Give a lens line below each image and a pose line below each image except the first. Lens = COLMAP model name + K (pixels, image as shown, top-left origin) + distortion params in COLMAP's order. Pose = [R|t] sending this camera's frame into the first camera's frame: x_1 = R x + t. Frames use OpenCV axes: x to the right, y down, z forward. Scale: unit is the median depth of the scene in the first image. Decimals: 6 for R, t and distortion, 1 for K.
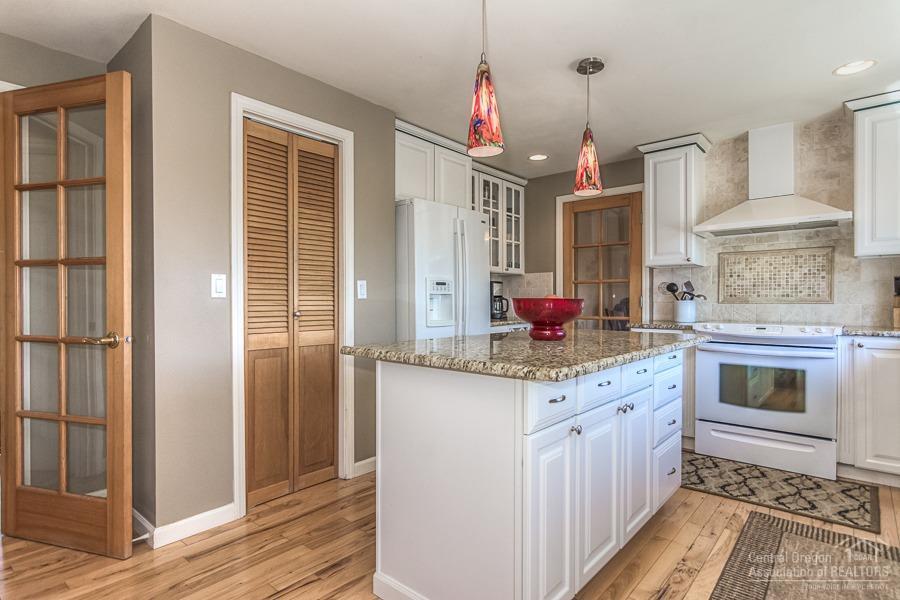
lens RADIAL K [[471.5, 0, 449.8], [0, 471.5, 303.7], [0, 0, 1]] dist [-0.003770, -0.000723]
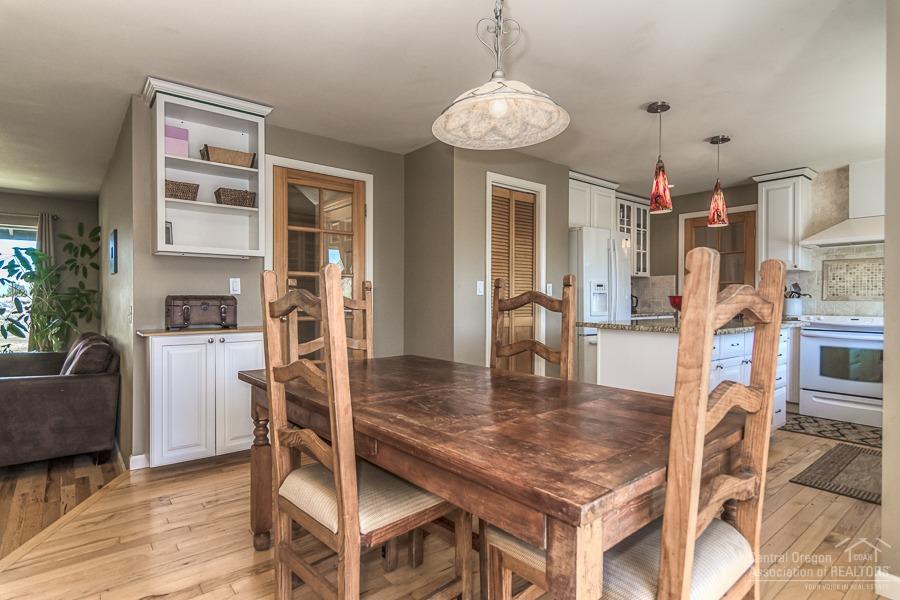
lens RADIAL K [[471.5, 0, 448.3], [0, 471.5, 302.6], [0, 0, 1]] dist [-0.003770, -0.000723]
pose [[0.983333, 0.006197, -0.181709, -0.189553], [-0.005709, 0.999979, 0.003207, 0.006364], [0.181725, -0.002116, 0.983347, -0.430642]]
